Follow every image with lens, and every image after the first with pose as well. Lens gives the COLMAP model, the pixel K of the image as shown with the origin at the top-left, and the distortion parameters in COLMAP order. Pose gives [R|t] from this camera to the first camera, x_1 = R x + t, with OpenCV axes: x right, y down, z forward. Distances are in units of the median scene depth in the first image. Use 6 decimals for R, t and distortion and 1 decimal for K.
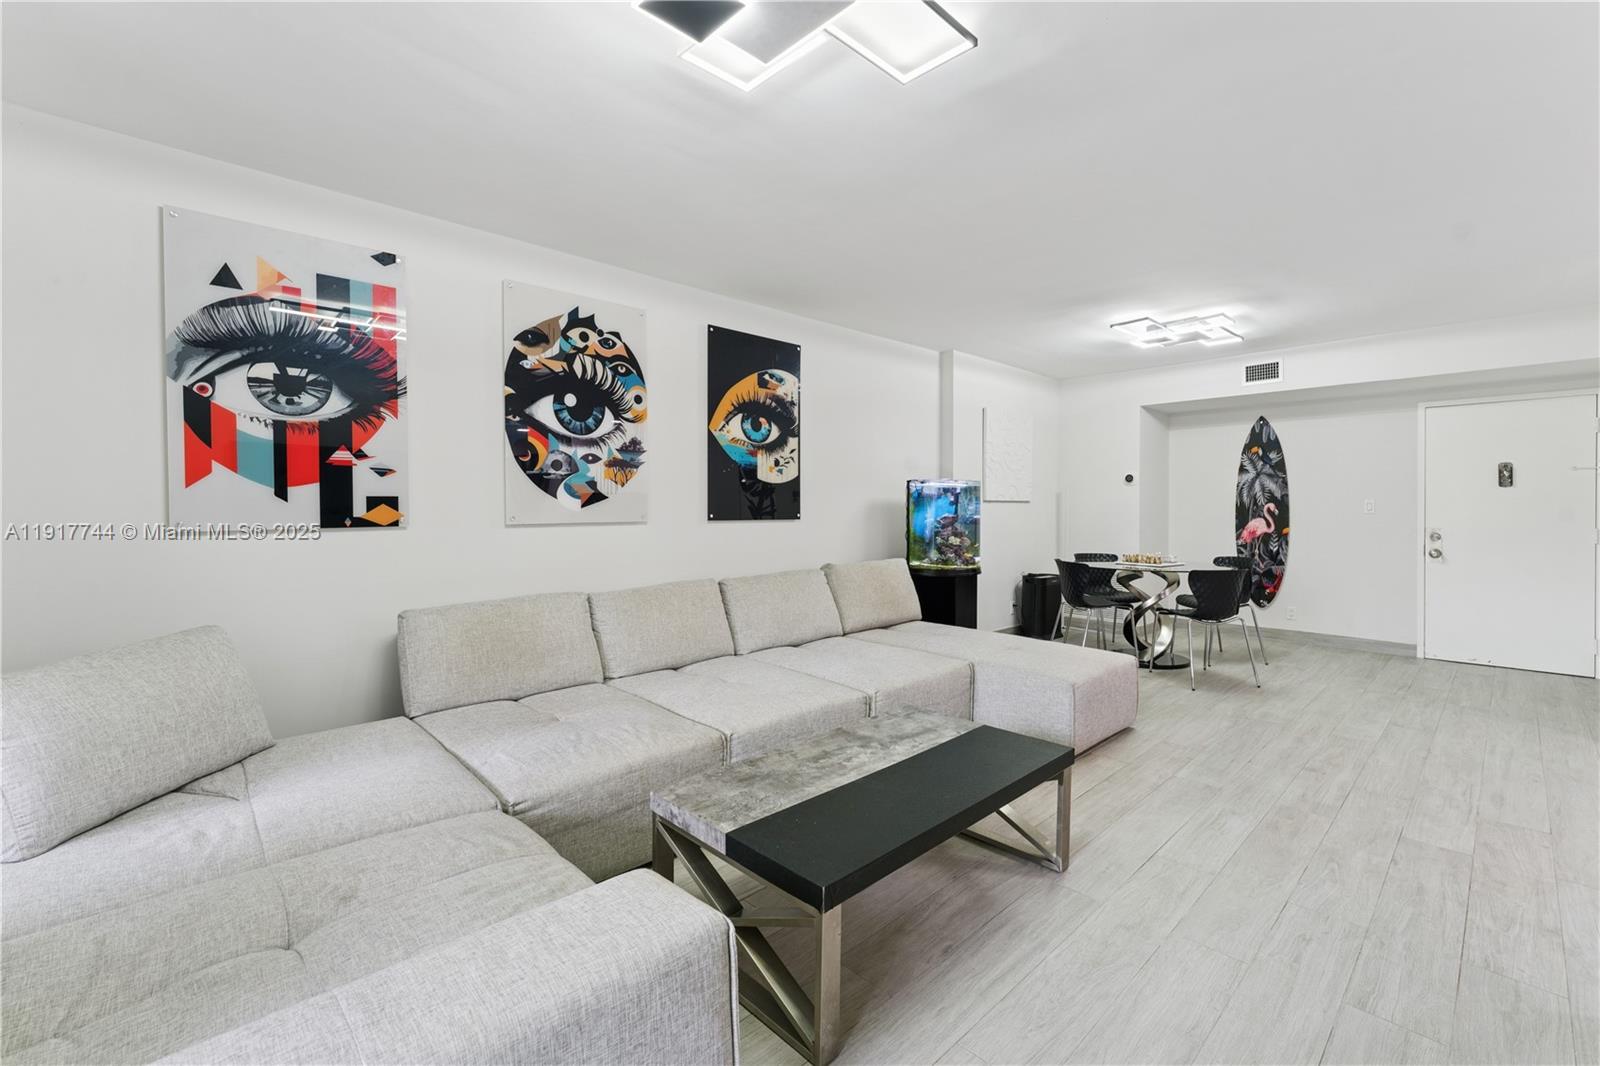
lens RADIAL K [[686.0, 0, 825.8], [0, 686.0, 508.5], [0, 0, 1]] dist [-0.008894, 0.000895]
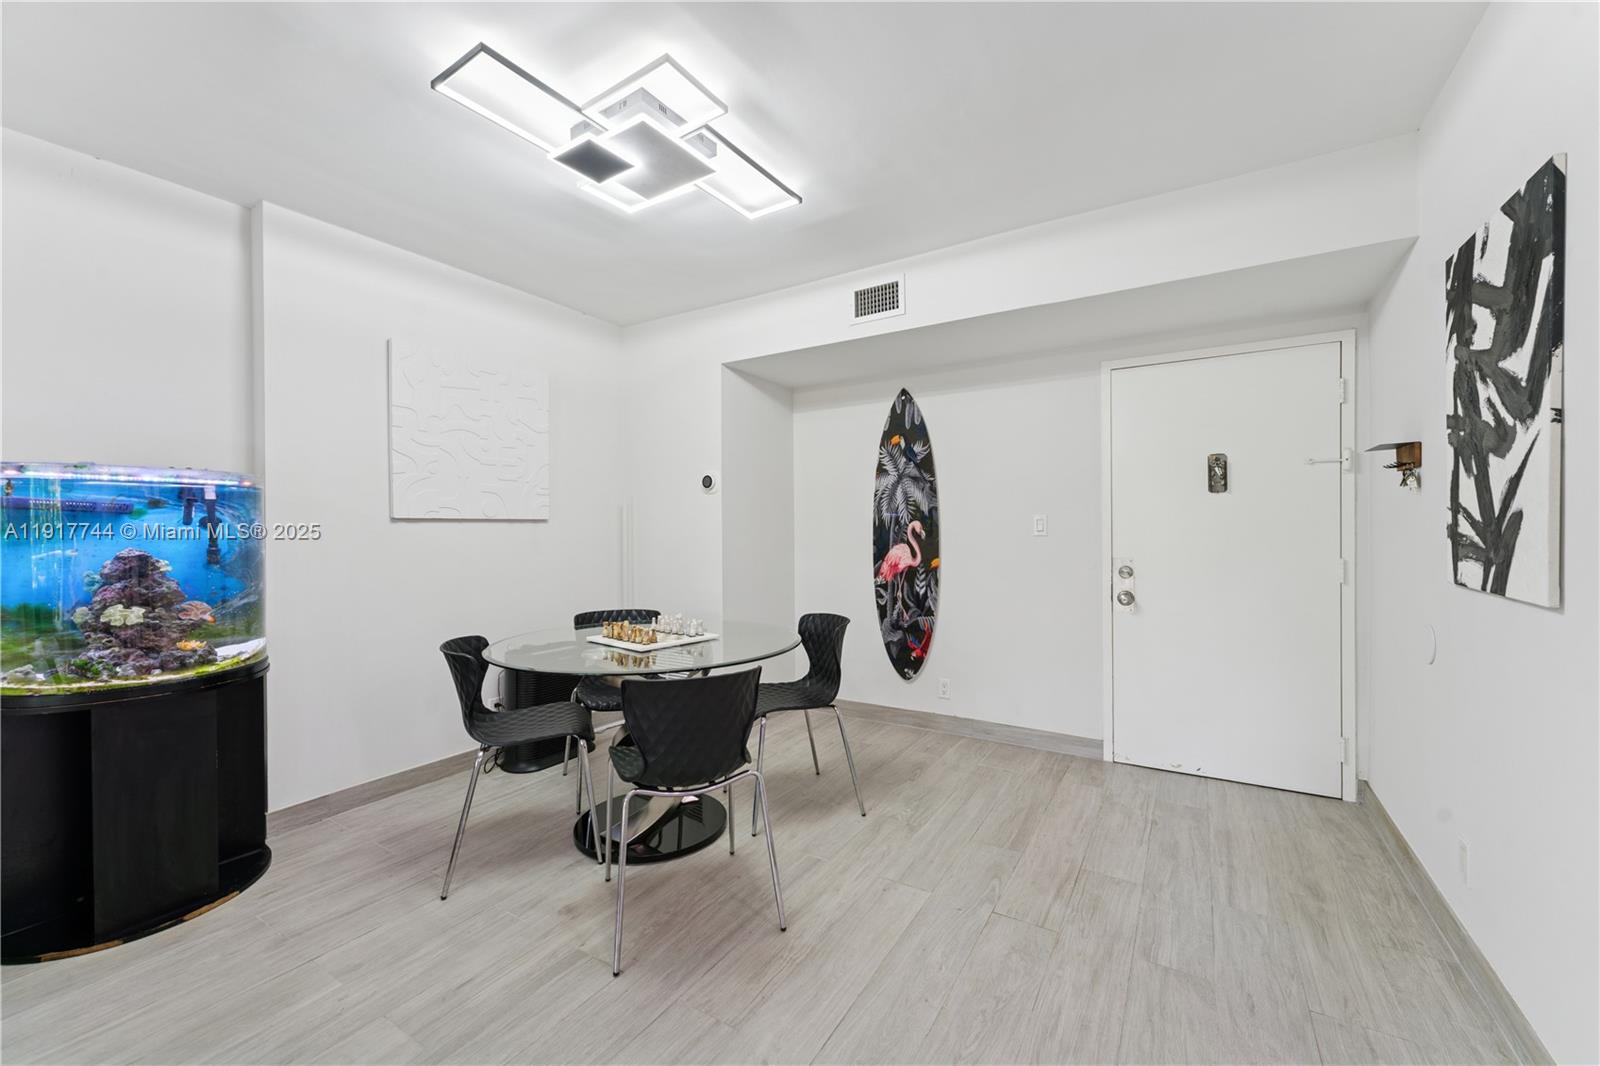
lens RADIAL K [[661.6, 0, 812.3], [0, 661.6, 525.5], [0, 0, 1]] dist [0.000942, -0.000592]
pose [[0.964791, -0.006038, 0.262947, 0.388602], [0.007603, 0.999959, -0.004934, -0.001157], [-0.262906, 0.006759, 0.964798, 0.414803]]
